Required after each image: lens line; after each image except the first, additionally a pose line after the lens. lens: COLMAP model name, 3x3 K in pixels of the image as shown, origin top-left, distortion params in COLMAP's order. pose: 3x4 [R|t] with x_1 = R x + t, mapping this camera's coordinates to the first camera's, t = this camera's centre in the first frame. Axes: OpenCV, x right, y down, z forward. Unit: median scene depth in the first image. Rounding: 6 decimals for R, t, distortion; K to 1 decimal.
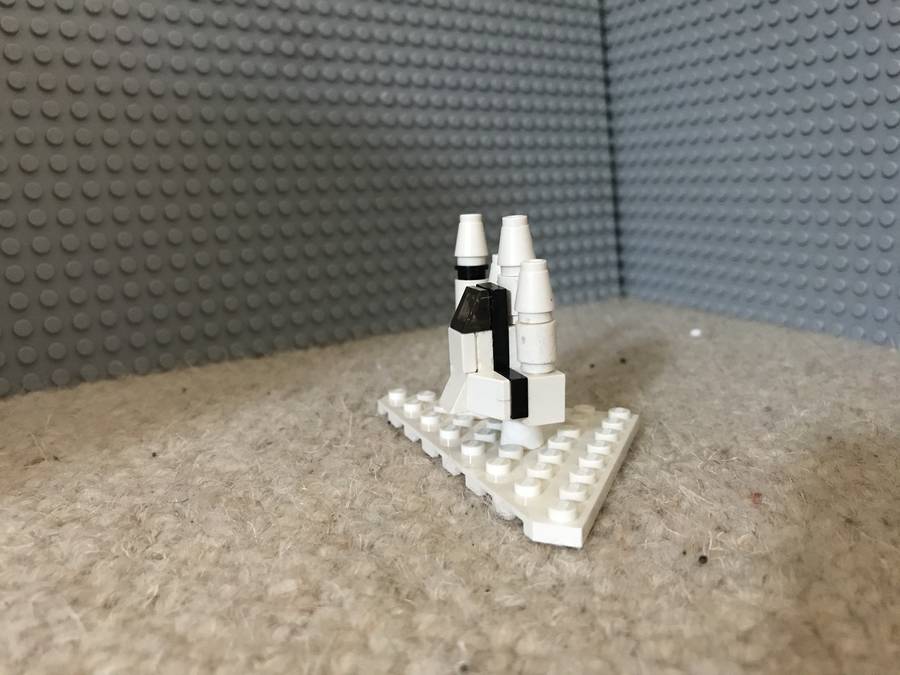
lens RADIAL K [[804.5, 0, 433.8], [0, 804.5, 358.2], [0, 0, 1]] dist [0.015516, -0.038784]
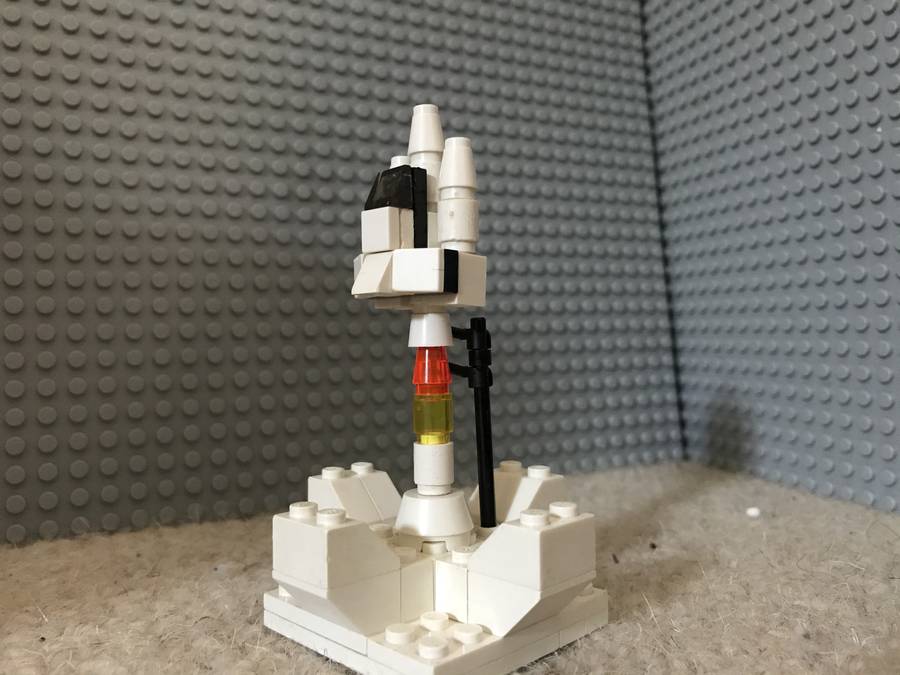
lens RADIAL K [[804.5, 0, 444.0], [0, 804.5, 329.4], [0, 0, 1]] dist [0.015516, -0.038784]
pose [[0.990022, 0.012680, -0.140342, 0.107056], [-0.041889, 0.977403, -0.207192, -0.026110], [0.134543, 0.211003, 0.968182, 0.104627]]
